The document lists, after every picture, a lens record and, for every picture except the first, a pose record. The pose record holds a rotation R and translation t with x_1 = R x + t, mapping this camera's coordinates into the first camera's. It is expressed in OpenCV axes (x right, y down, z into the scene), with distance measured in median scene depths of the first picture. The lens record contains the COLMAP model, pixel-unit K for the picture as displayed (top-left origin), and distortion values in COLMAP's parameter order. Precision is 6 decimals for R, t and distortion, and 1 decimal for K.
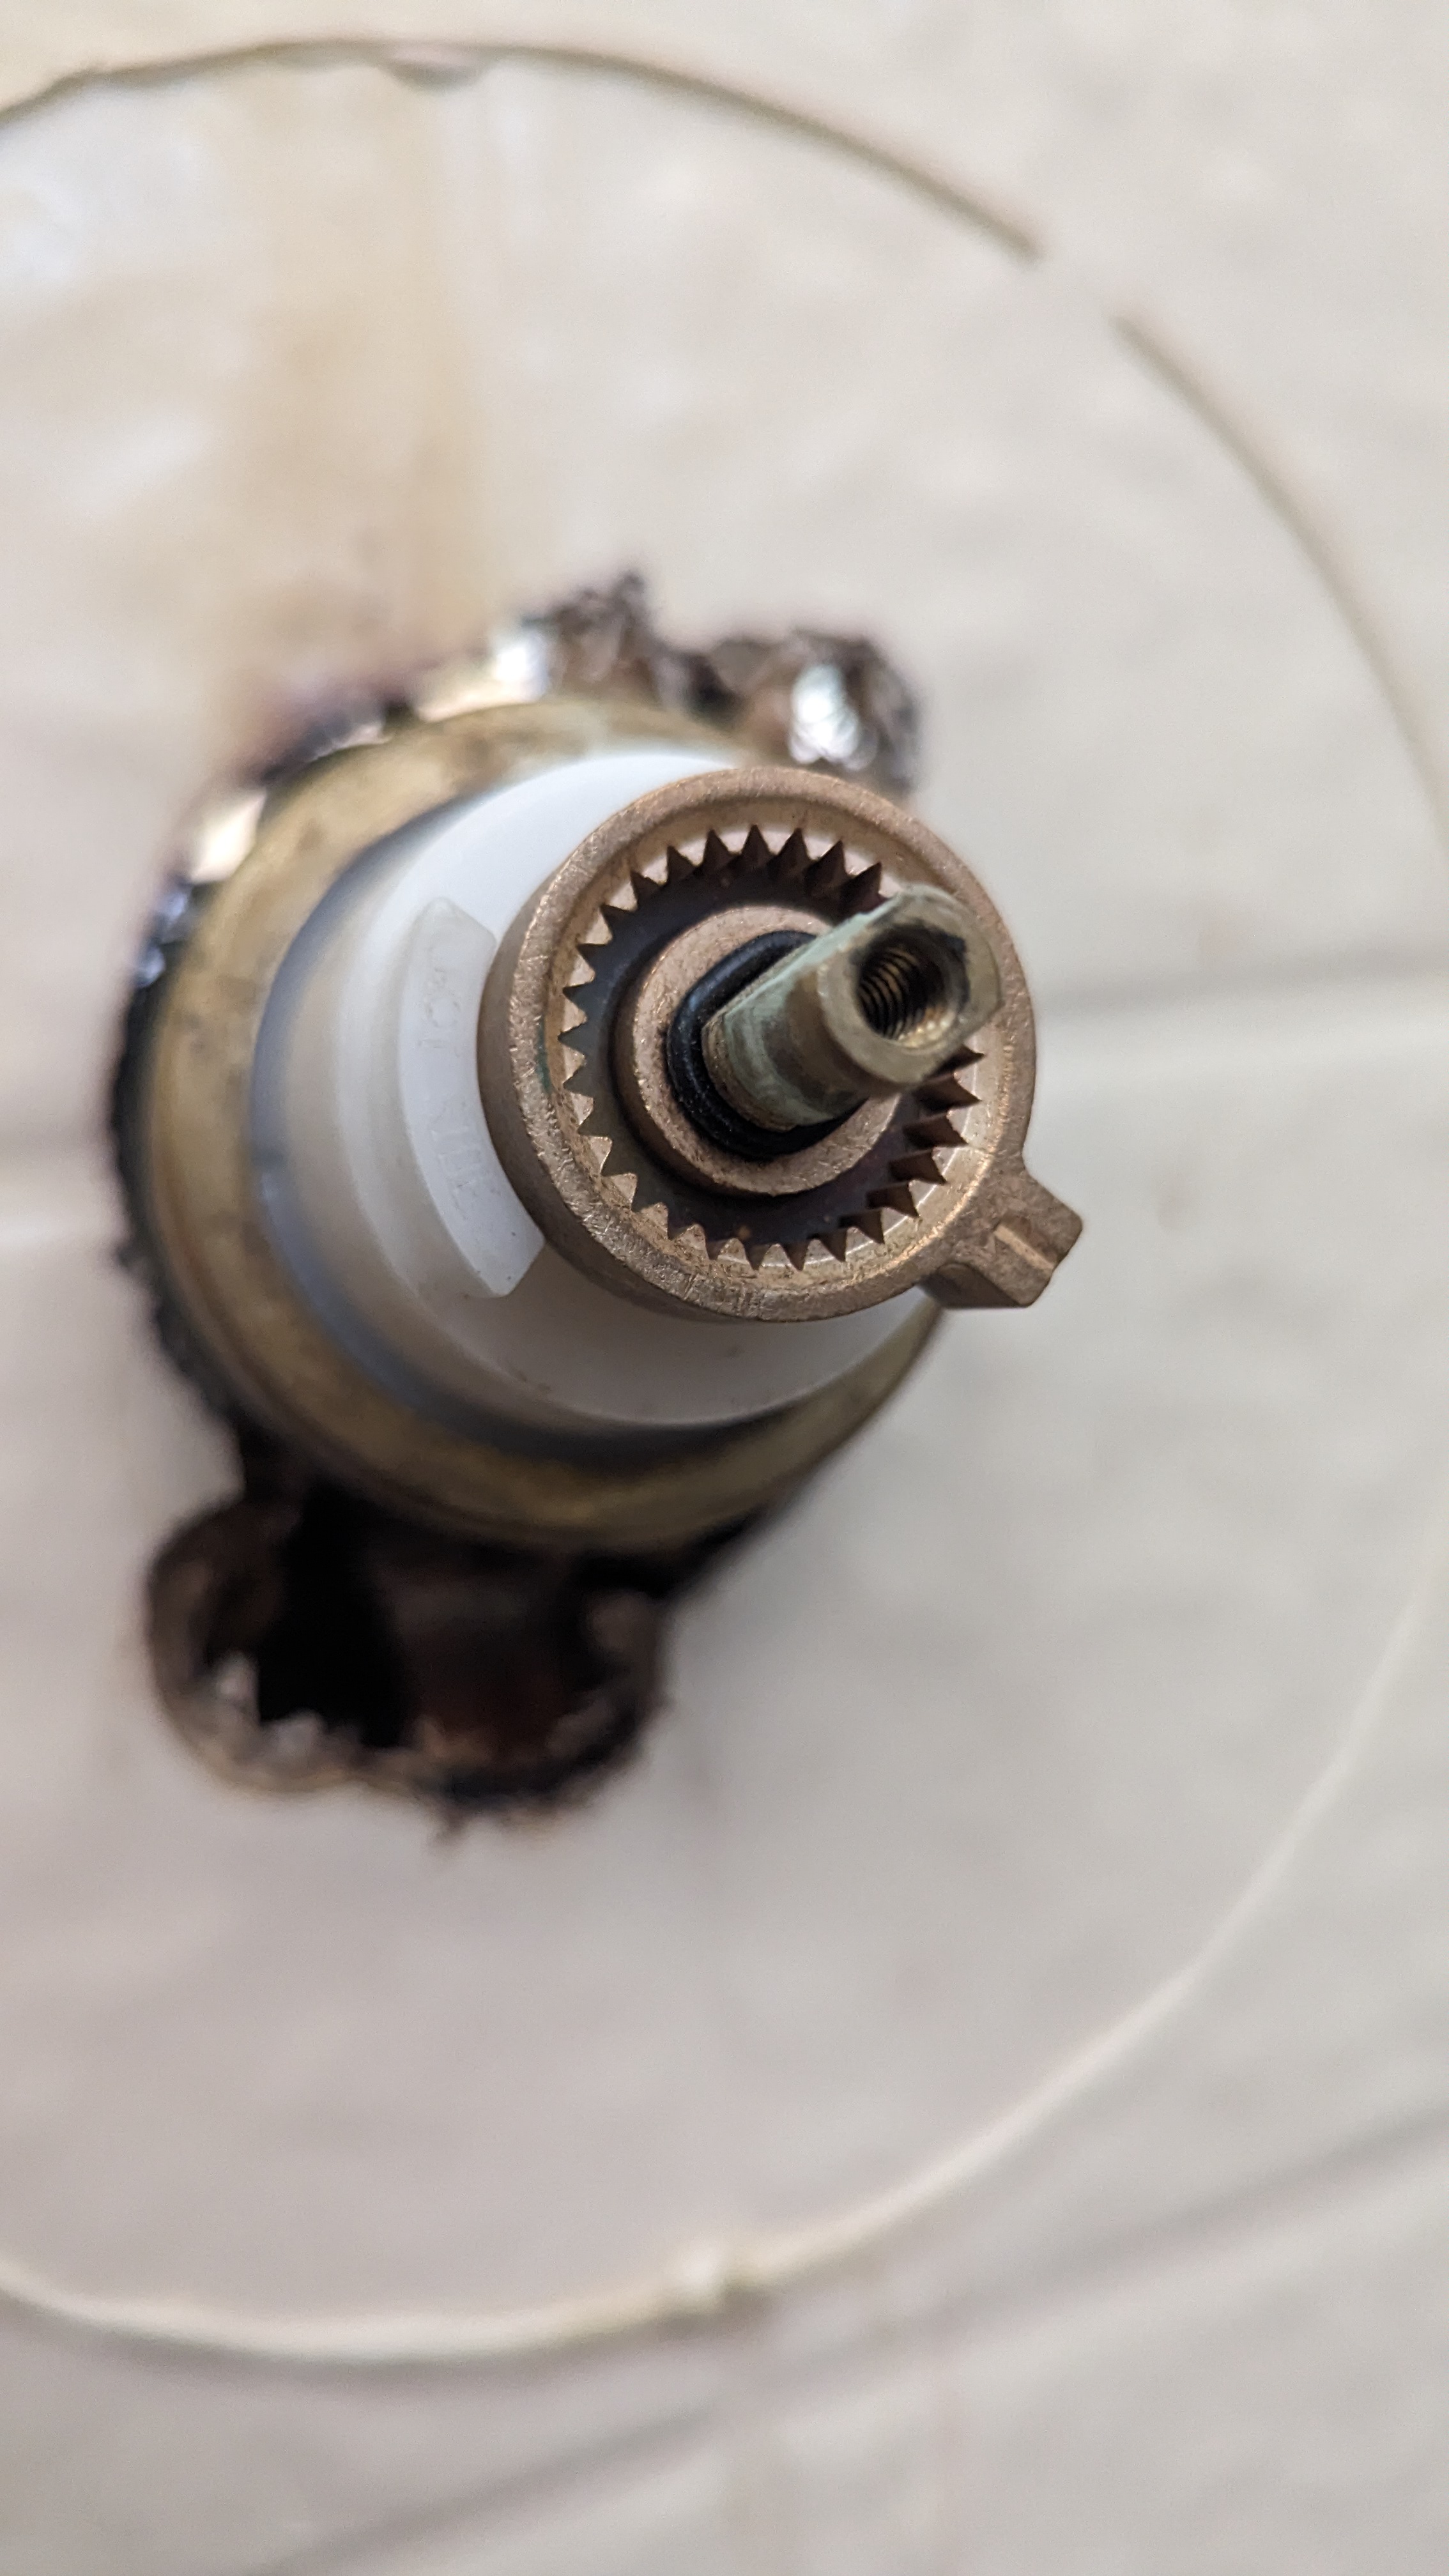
lens RADIAL K [[2131.8, 0, 695.7], [0, 2131.8, 1296.1], [0, 0, 1]] dist [-0.065950, -0.006608]
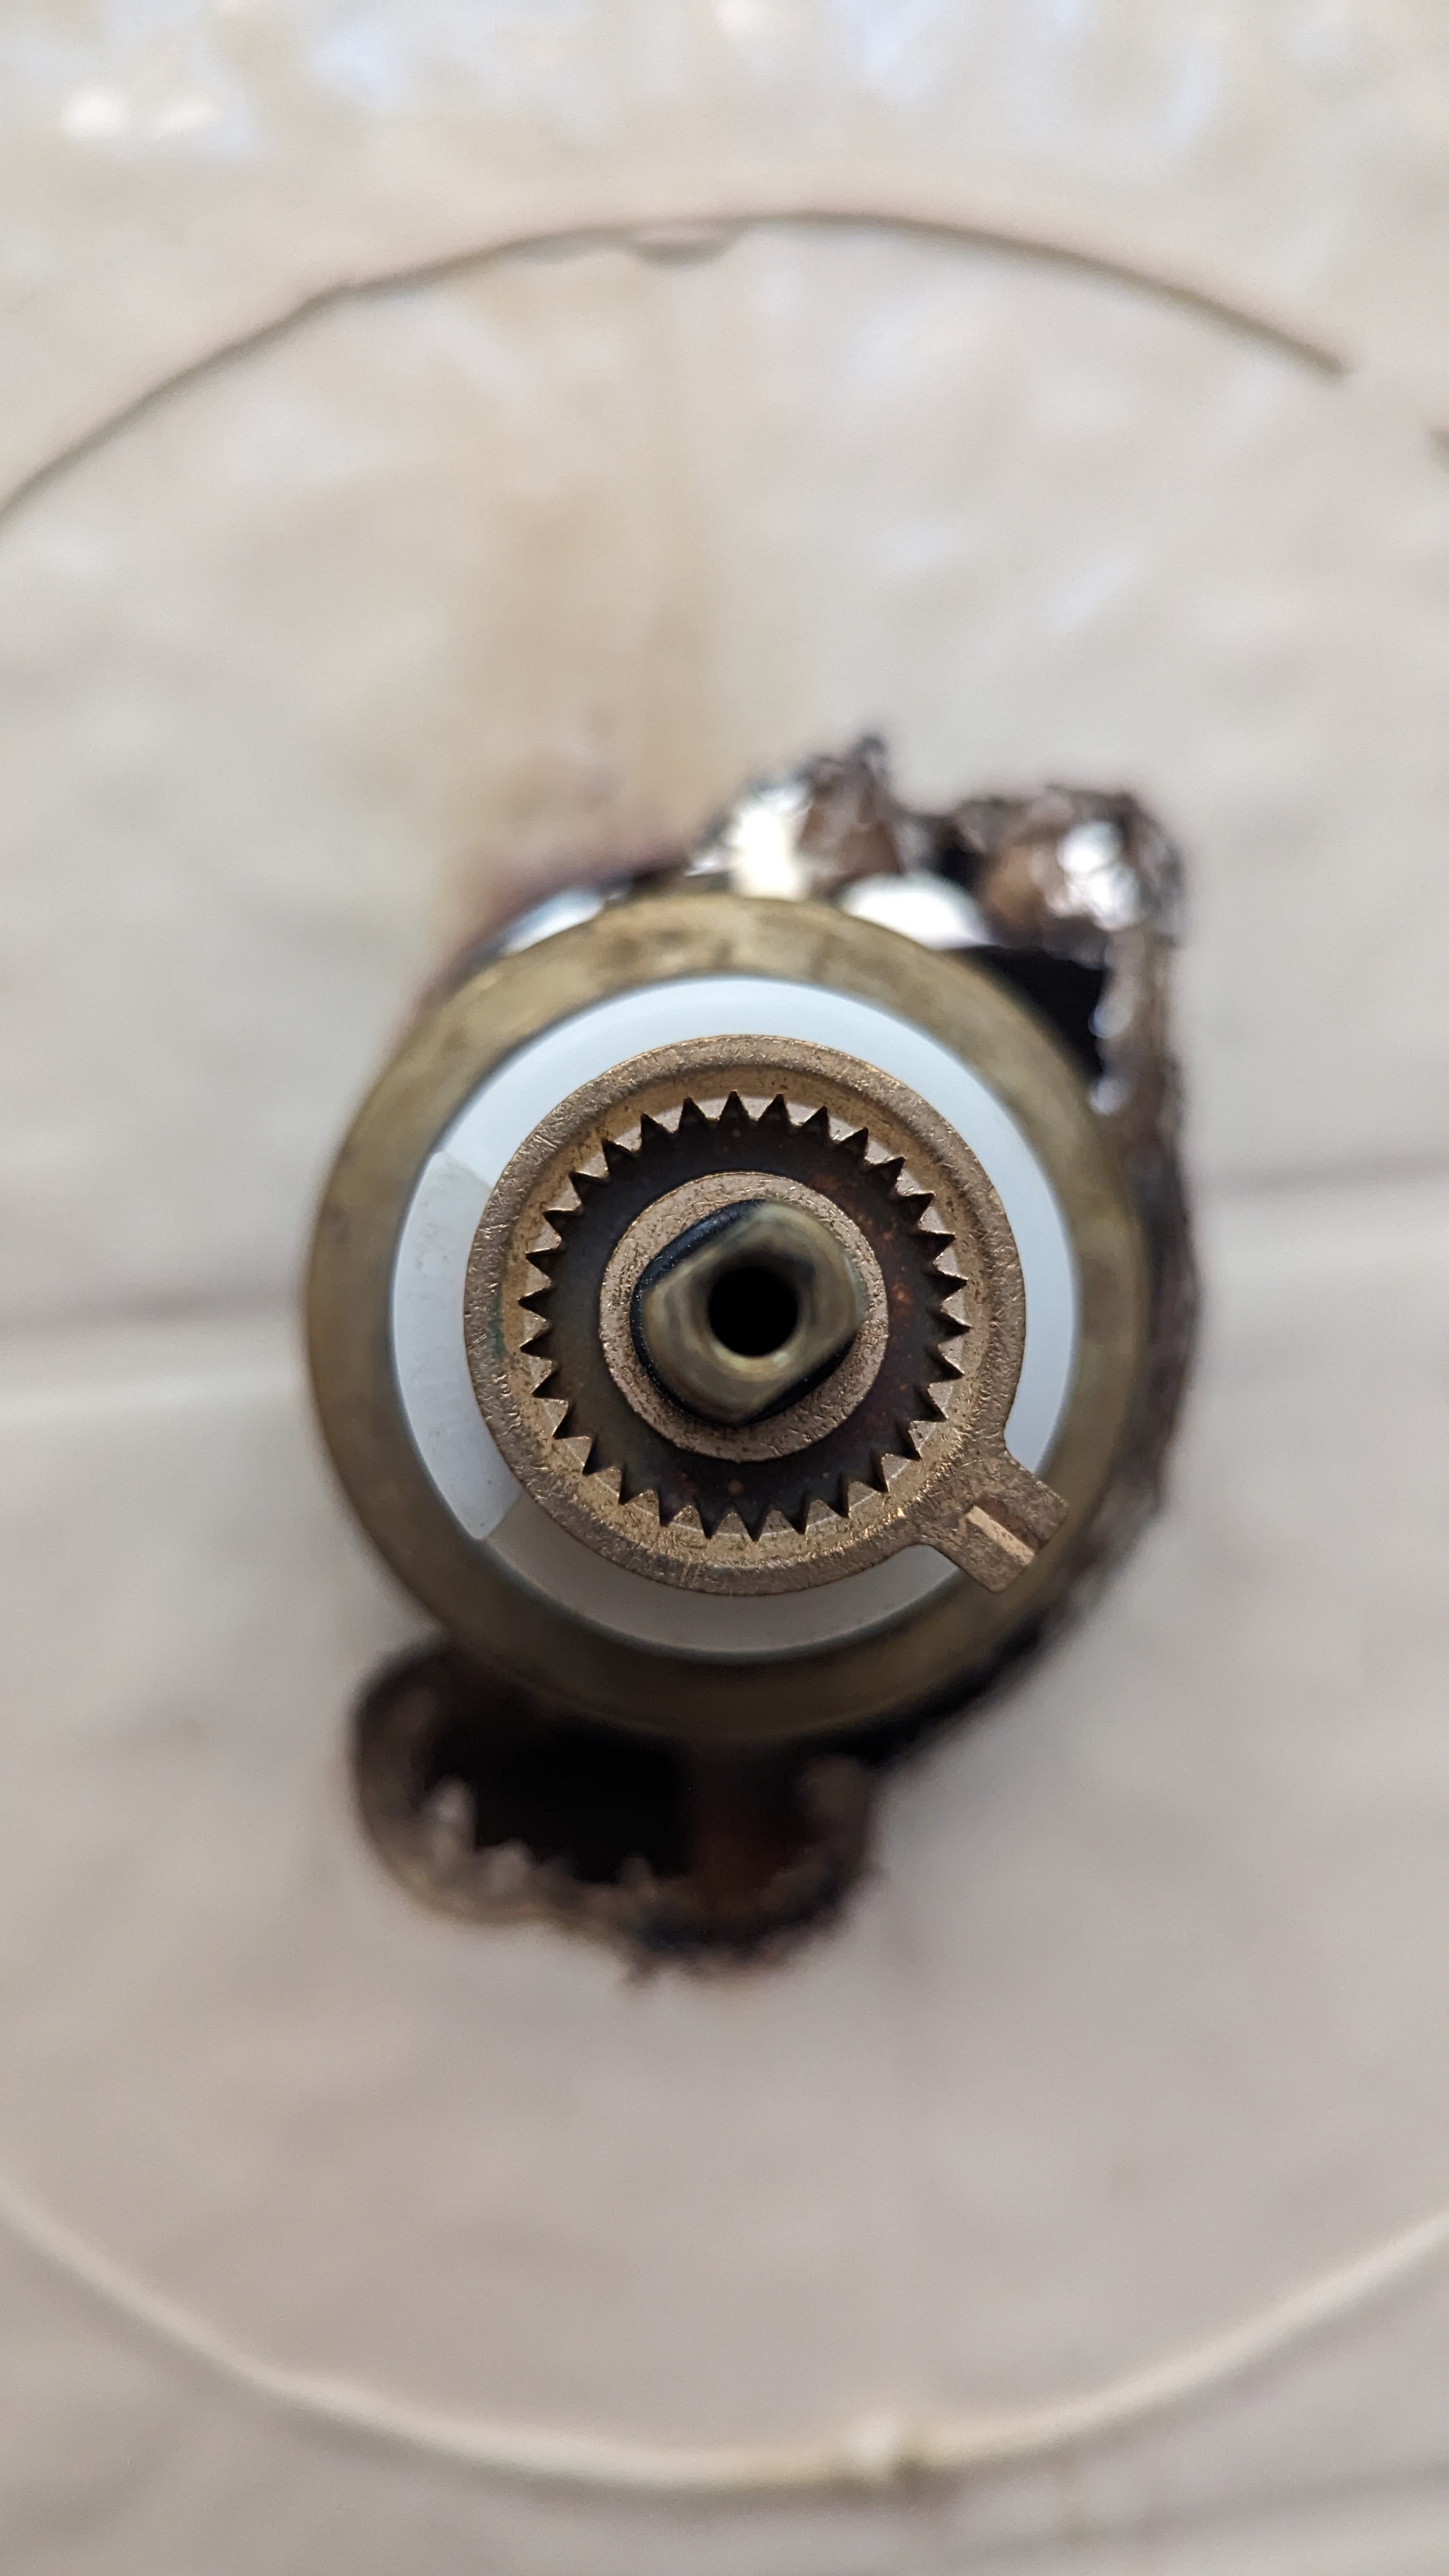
lens RADIAL K [[2175.8, 0, 724.5], [0, 2175.8, 1288.0], [0, 0, 1]] dist [-0.080788, -0.010441]
pose [[0.957391, 0.052169, -0.284045, 0.307020], [-0.052718, 0.998593, 0.005716, -0.131371], [0.283943, 0.009502, 0.958794, 0.025097]]
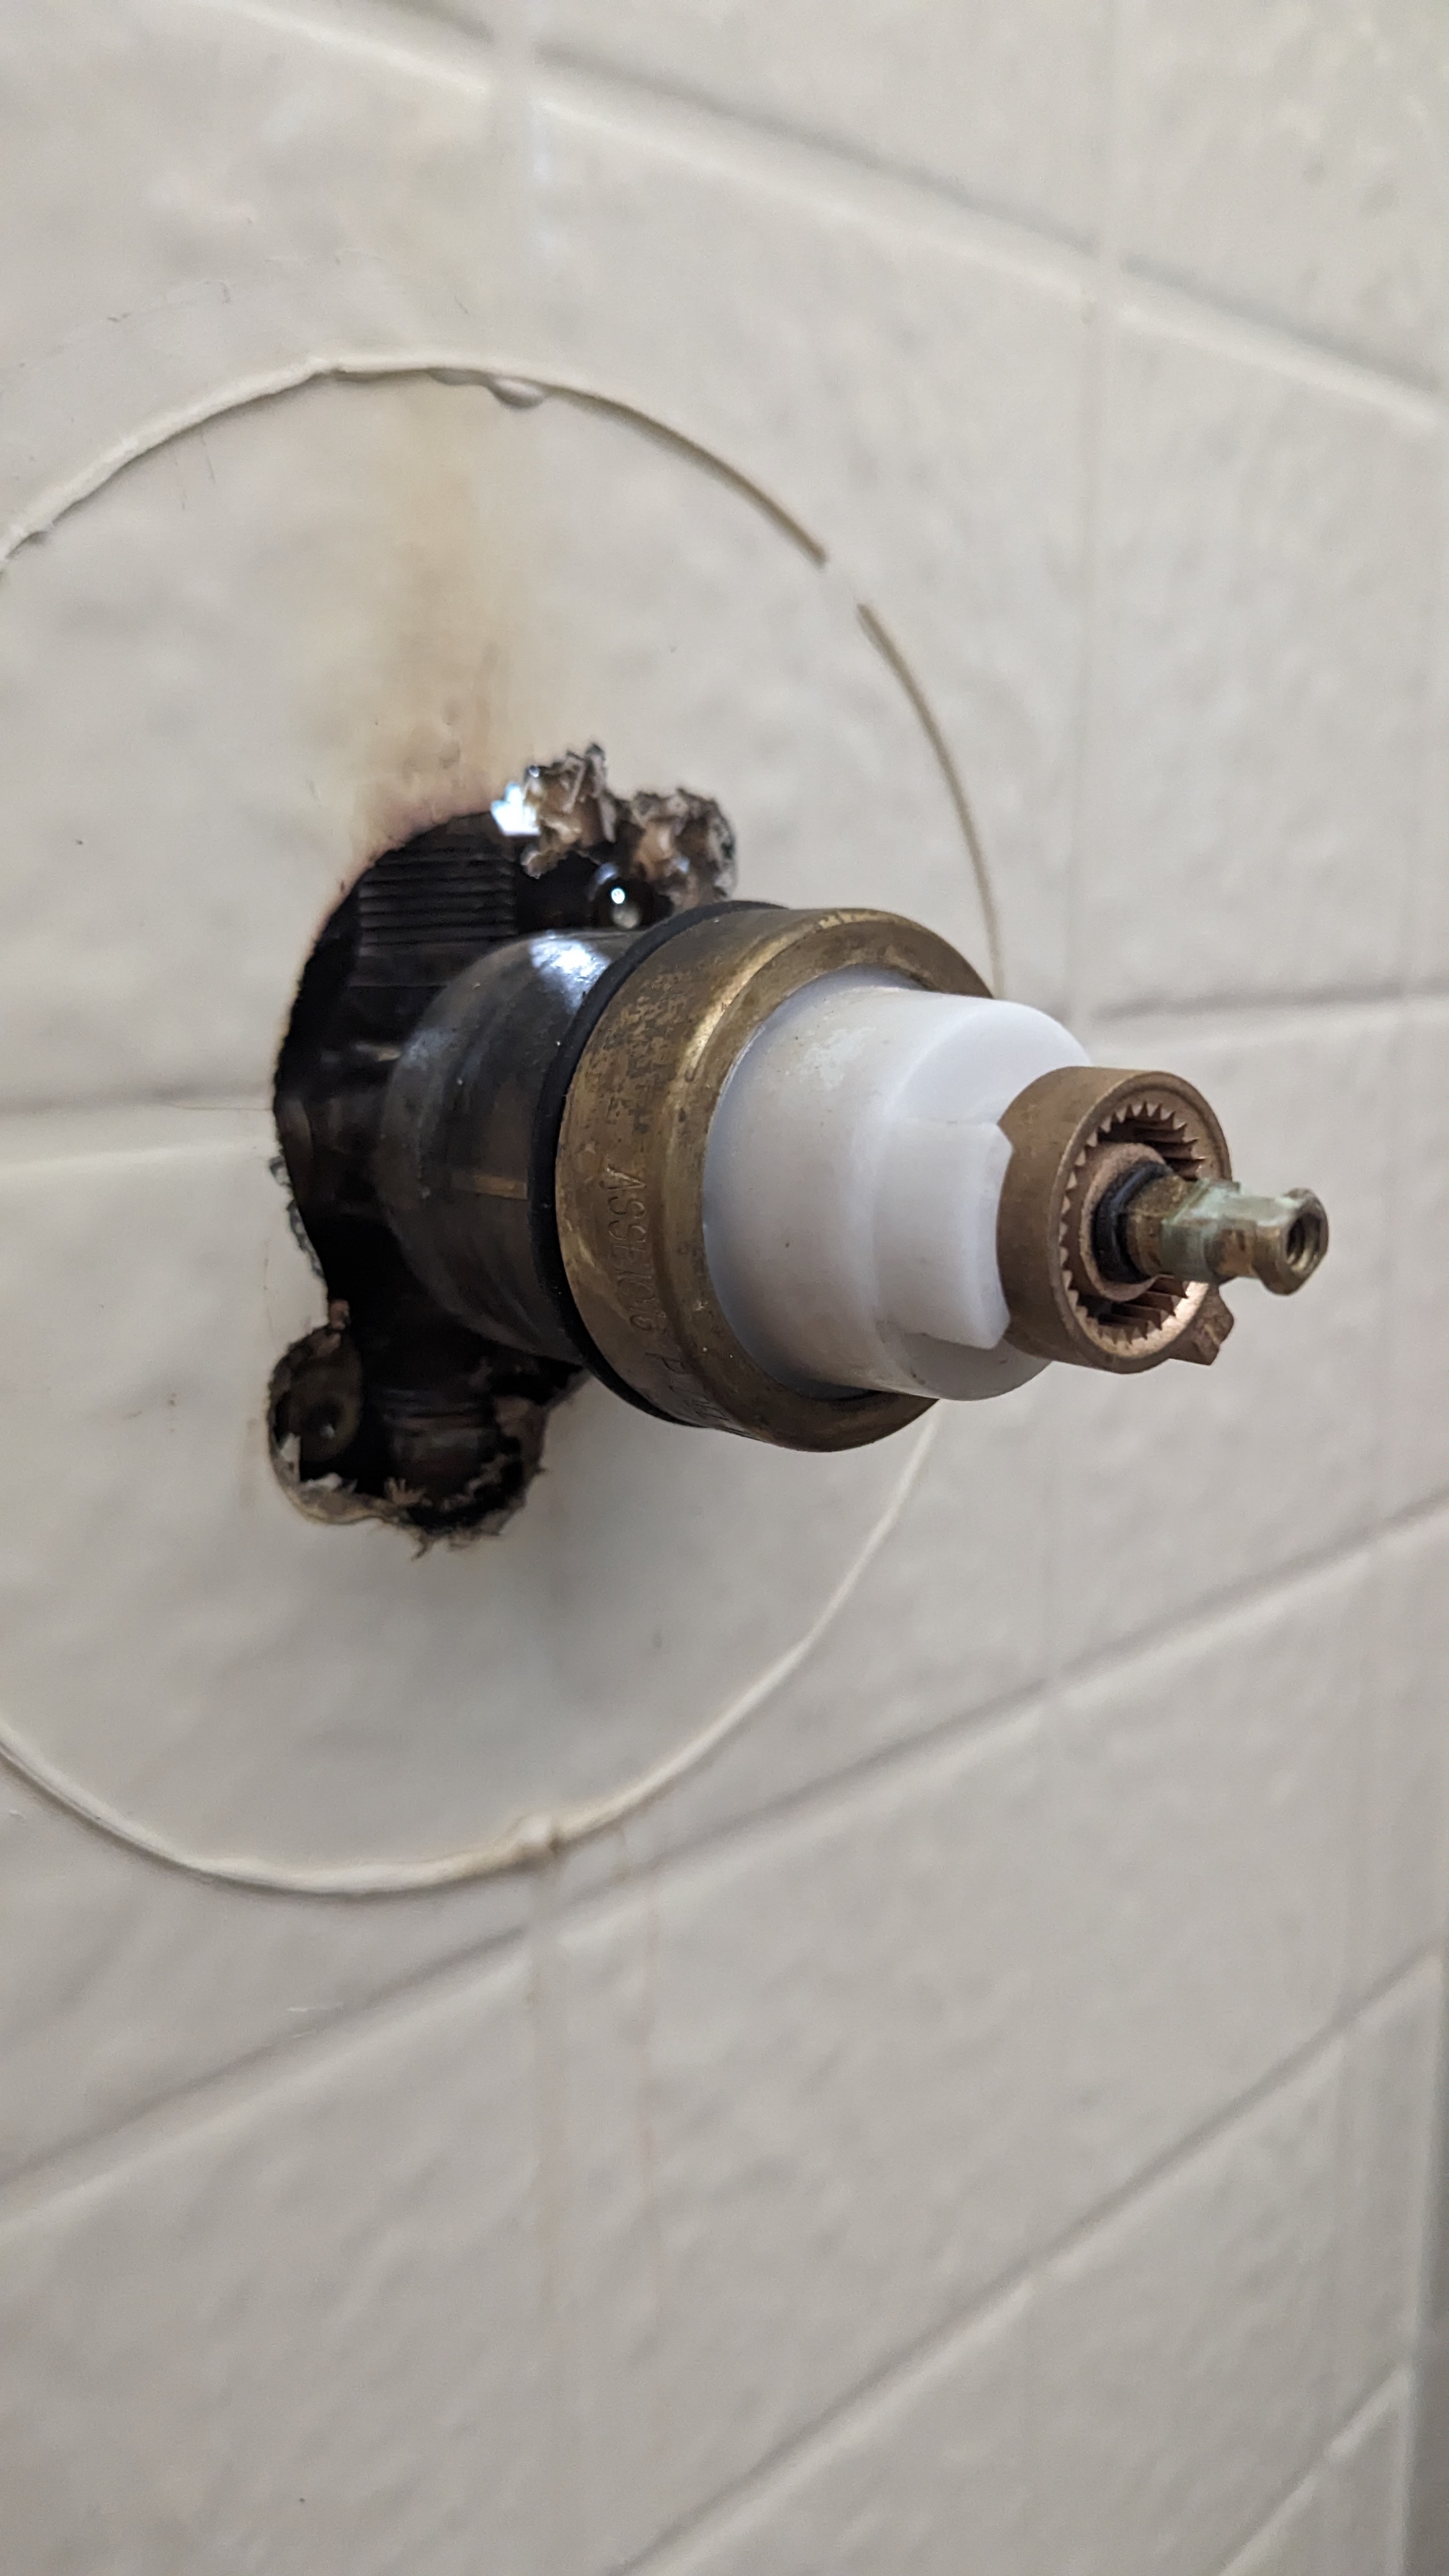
lens RADIAL K [[1958.7, 0, 724.5], [0, 1958.7, 1288.0], [0, 0, 1]] dist [-0.052795, -0.002336]
pose [[0.923515, 0.047887, 0.380562, -0.708279], [-0.071345, 0.996307, 0.047766, -0.028111], [-0.376869, -0.071264, 0.923521, -0.590749]]
